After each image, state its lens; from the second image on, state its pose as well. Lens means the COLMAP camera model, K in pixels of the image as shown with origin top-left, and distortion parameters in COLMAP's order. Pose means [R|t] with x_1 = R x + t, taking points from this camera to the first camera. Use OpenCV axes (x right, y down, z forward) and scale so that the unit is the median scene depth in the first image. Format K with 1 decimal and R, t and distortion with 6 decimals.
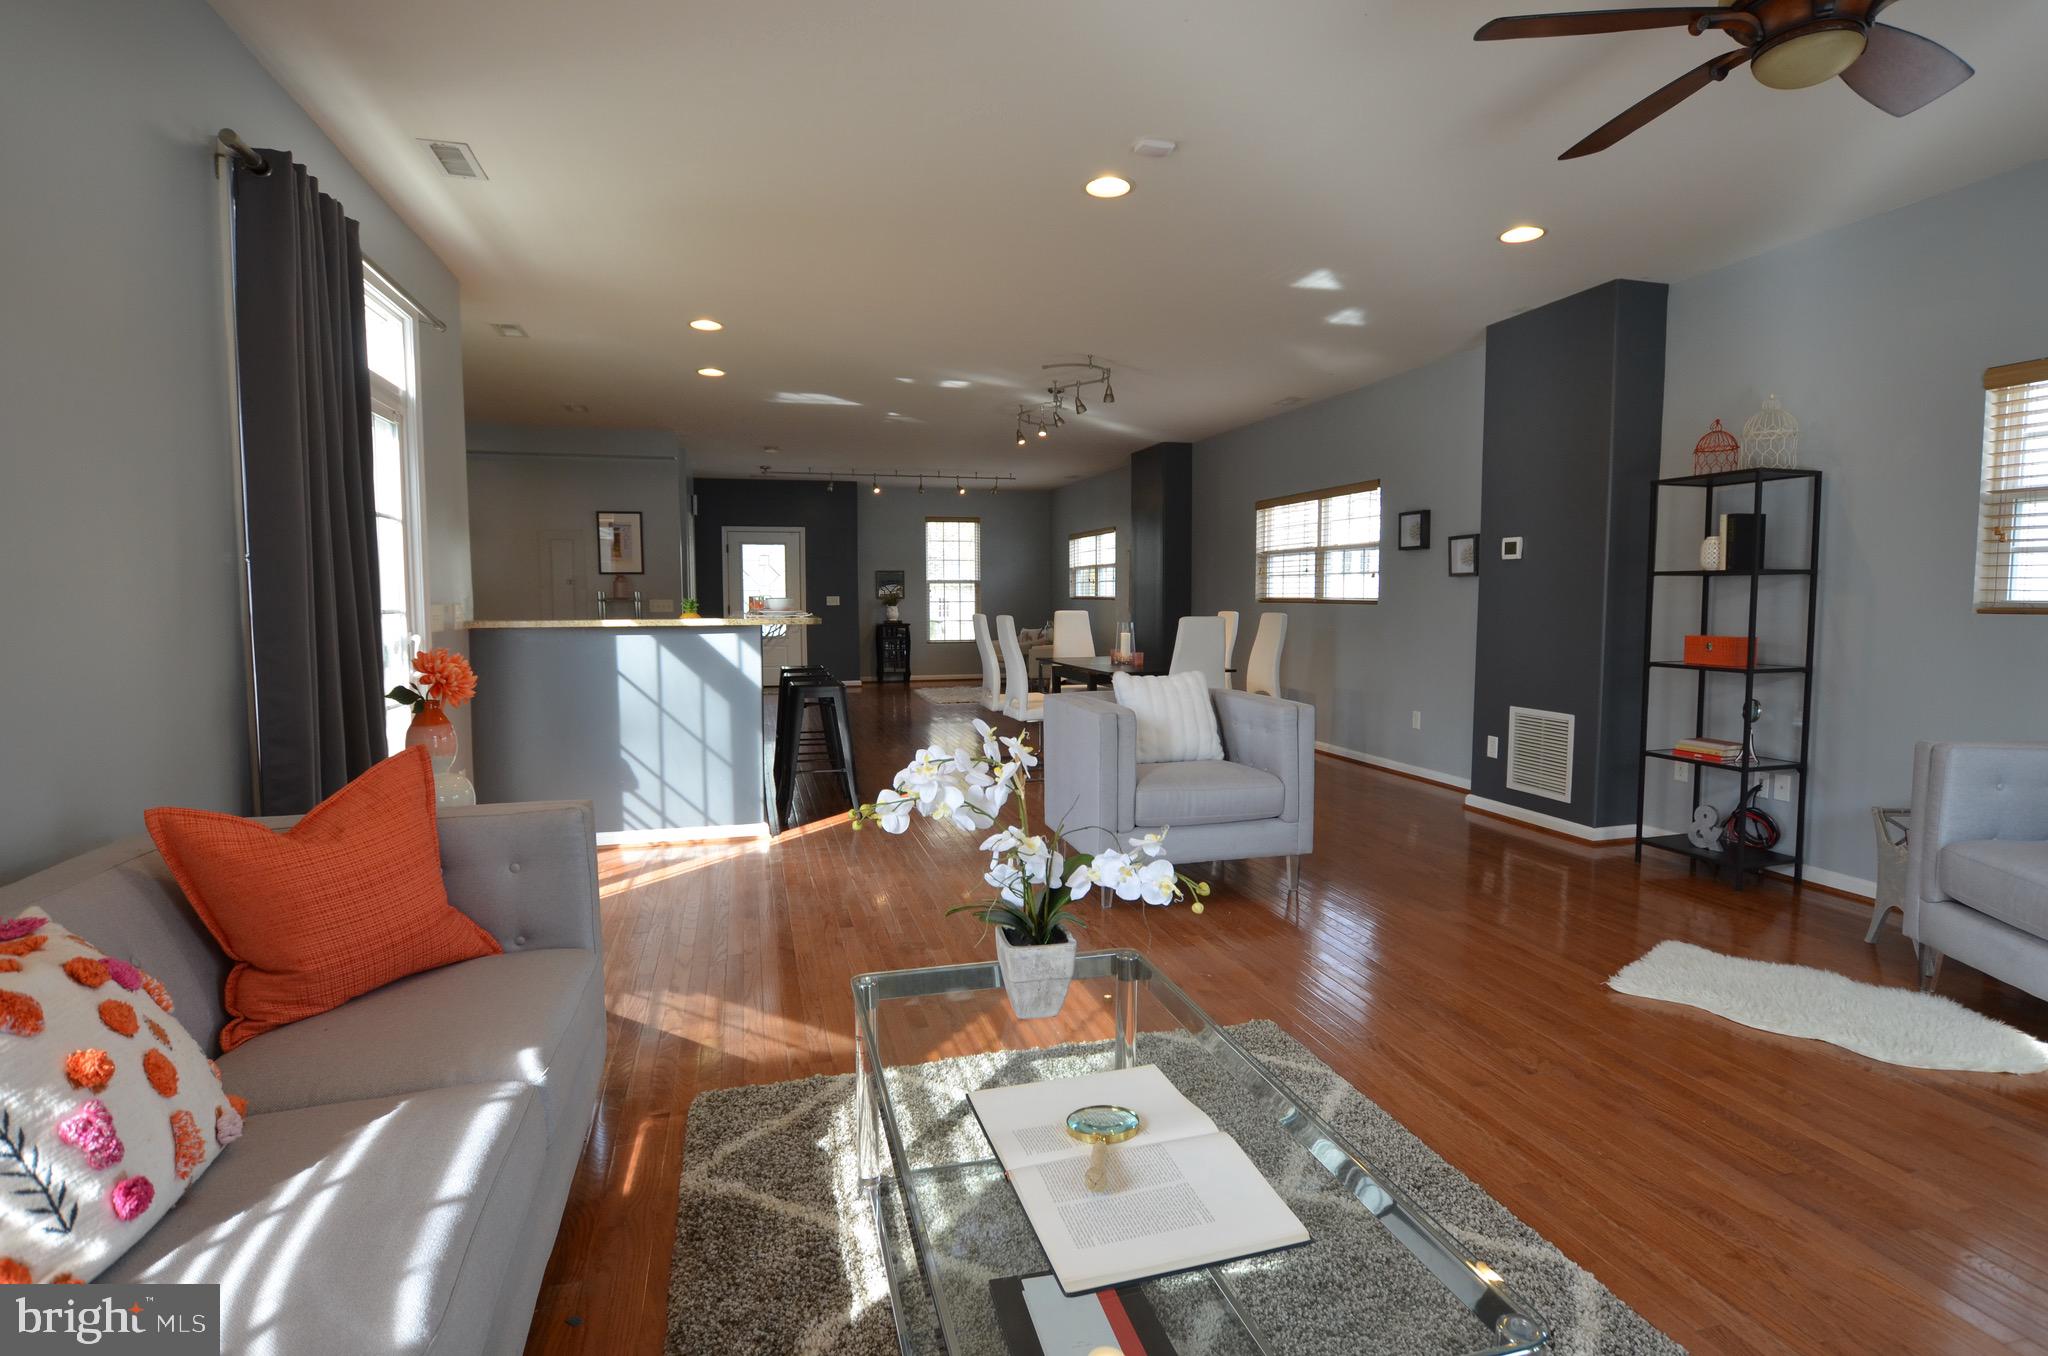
lens RADIAL K [[1017.2, 0, 1039.7], [0, 1017.2, 685.4], [0, 0, 1]] dist [-0.026155, 0.004170]
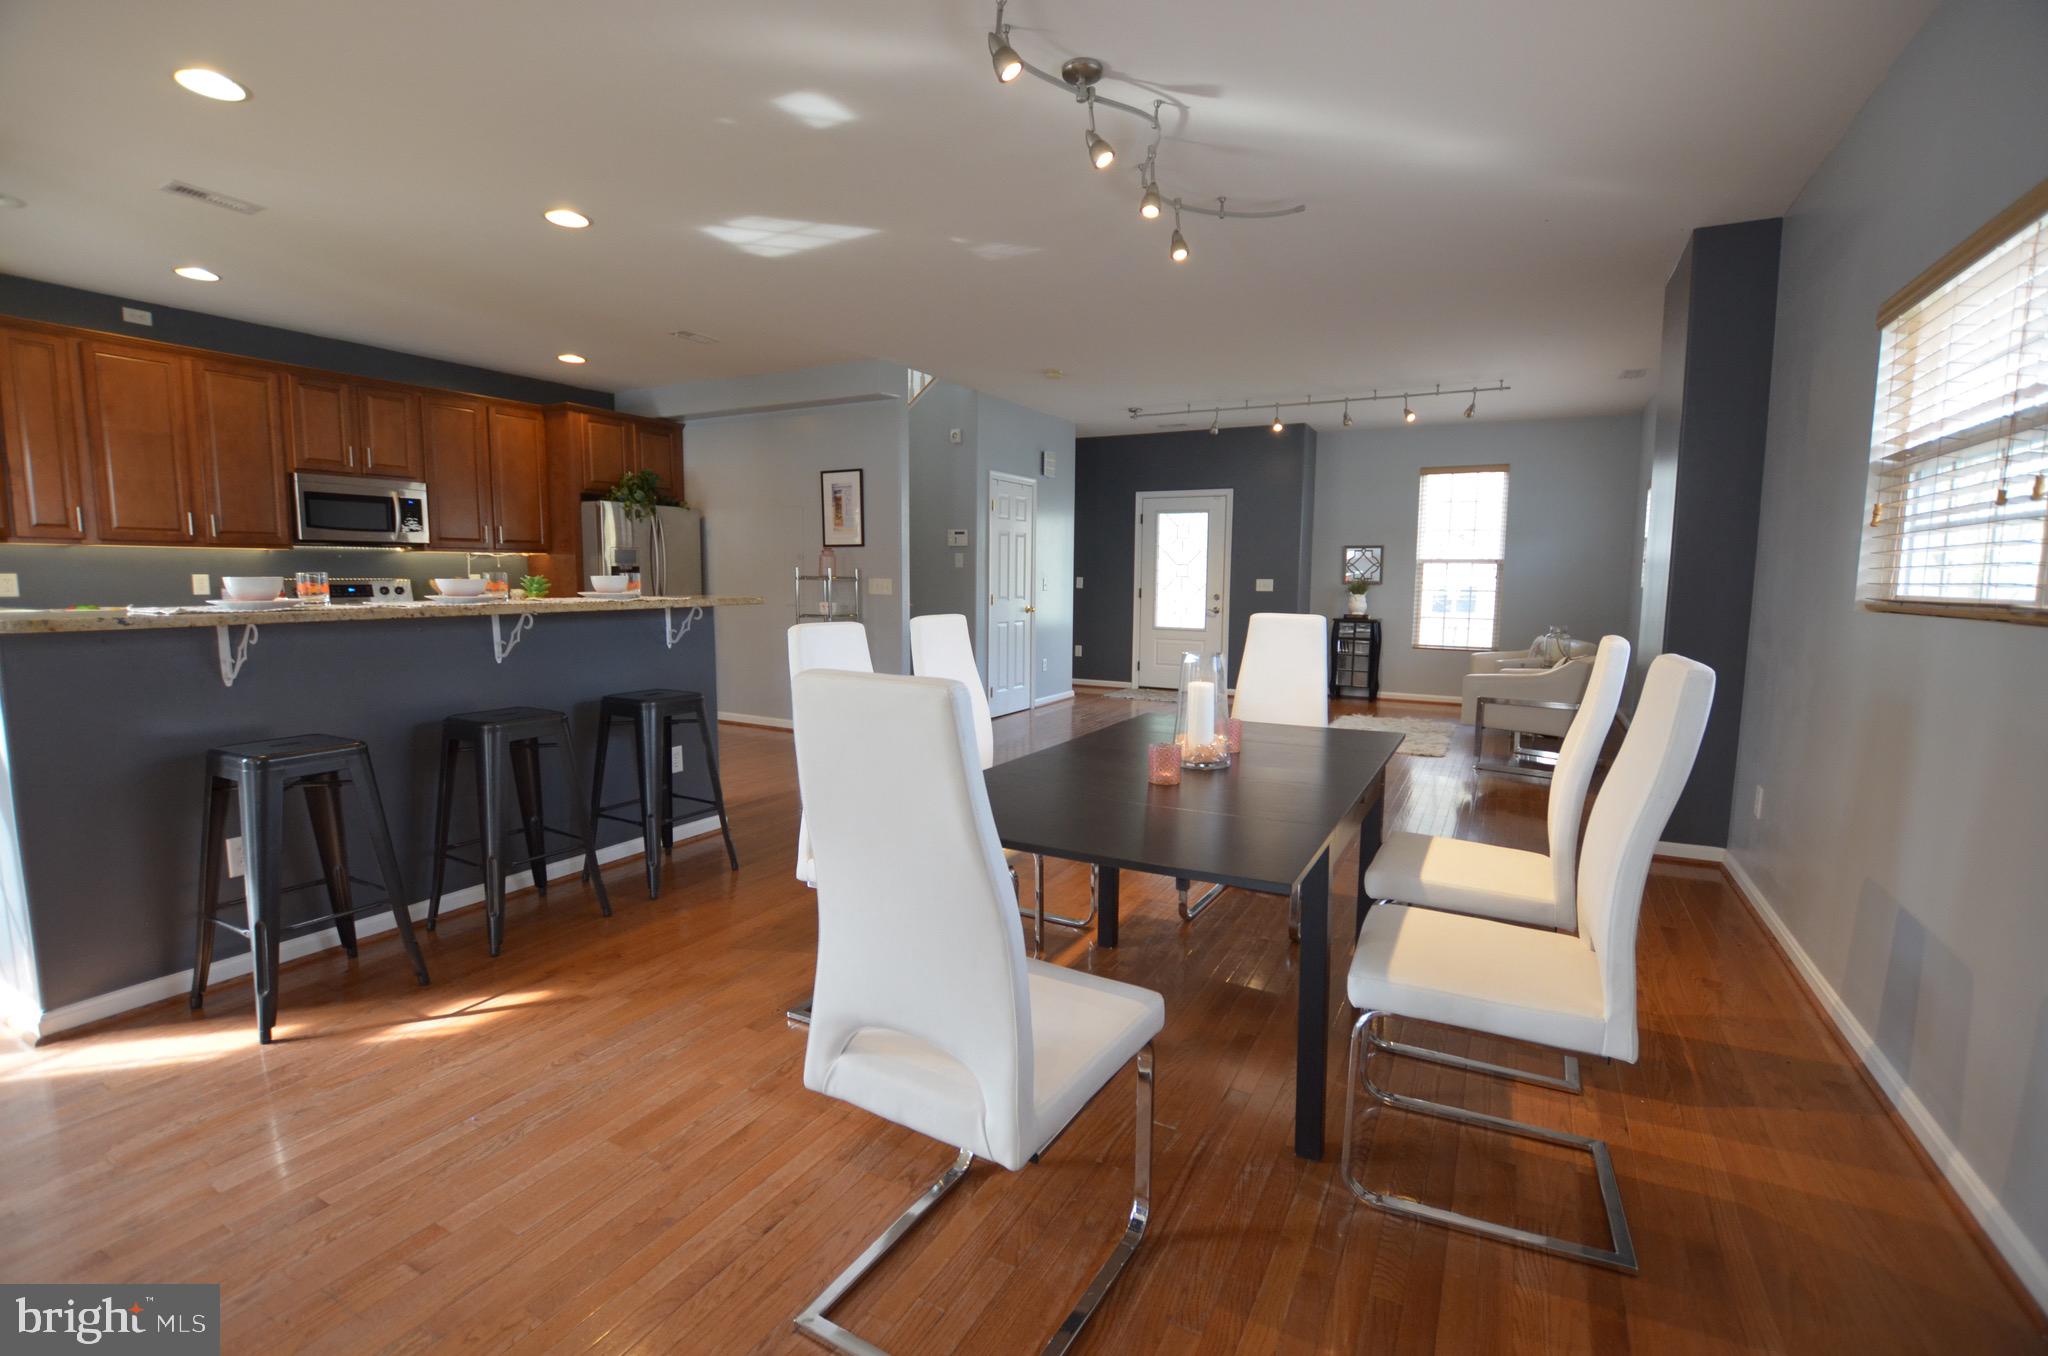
lens RADIAL K [[904.0, 0, 1034.6], [0, 904.0, 678.2], [0, 0, 1]] dist [-0.032804, 0.005299]
pose [[0.714975, 0.088817, -0.693486, 0.233371], [-0.074266, 0.995934, 0.050985, -0.056764], [0.695195, 0.015049, 0.718664, 0.631998]]
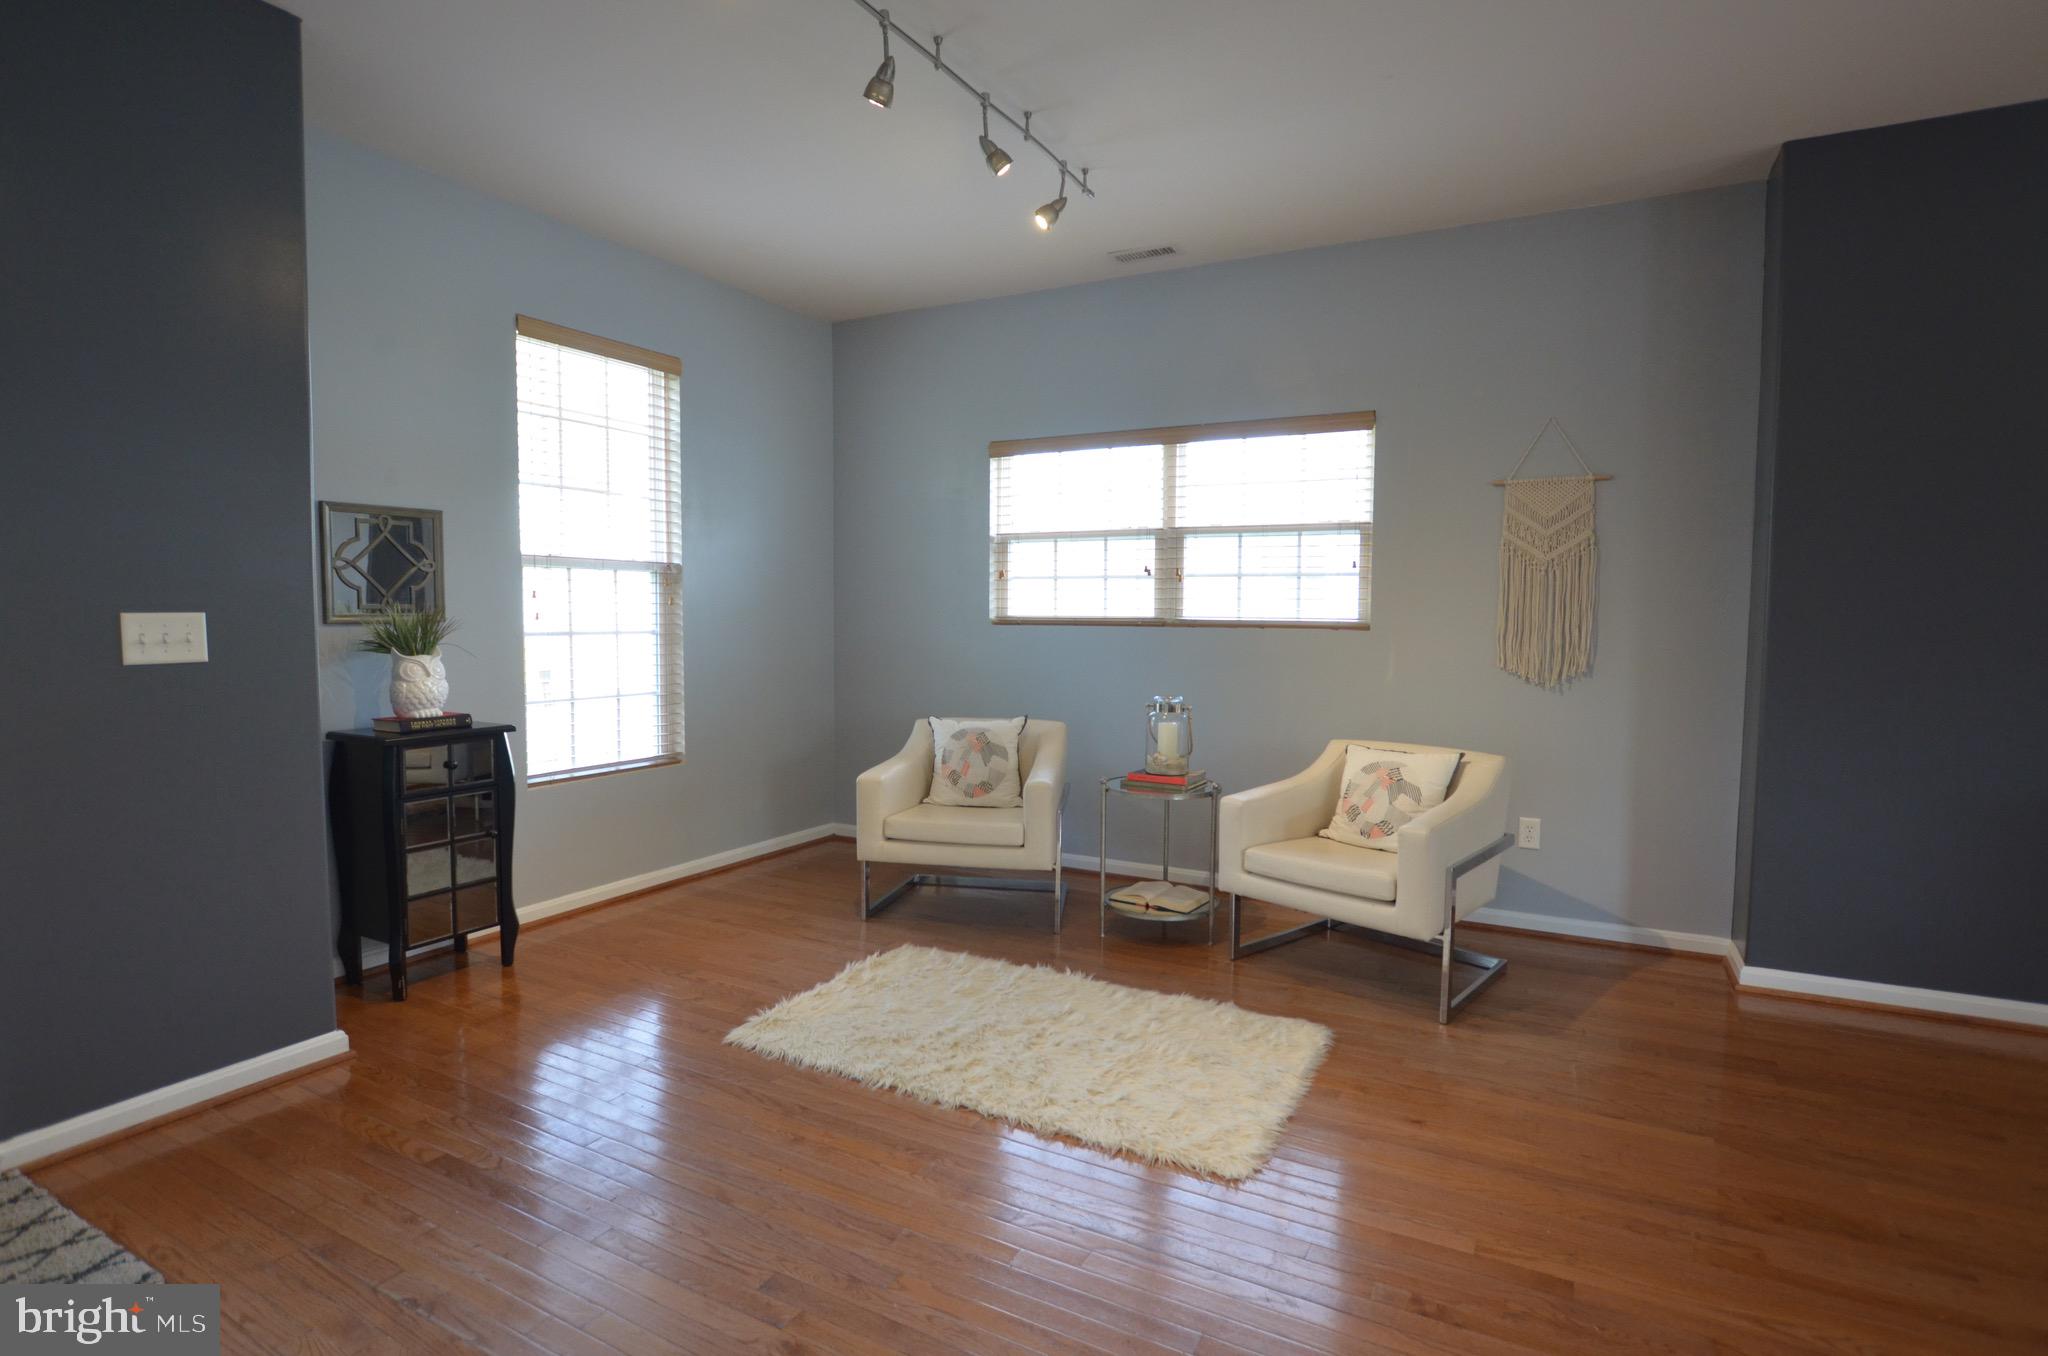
lens RADIAL K [[1017.2, 0, 1043.4], [0, 1017.2, 678.8], [0, 0, 1]] dist [-0.026155, 0.004170]
pose [[0.689124, -0.043754, 0.723321, -0.370126], [0.060106, 0.998187, 0.003117, -0.117574], [-0.722146, 0.041328, 0.690504, 1.333822]]
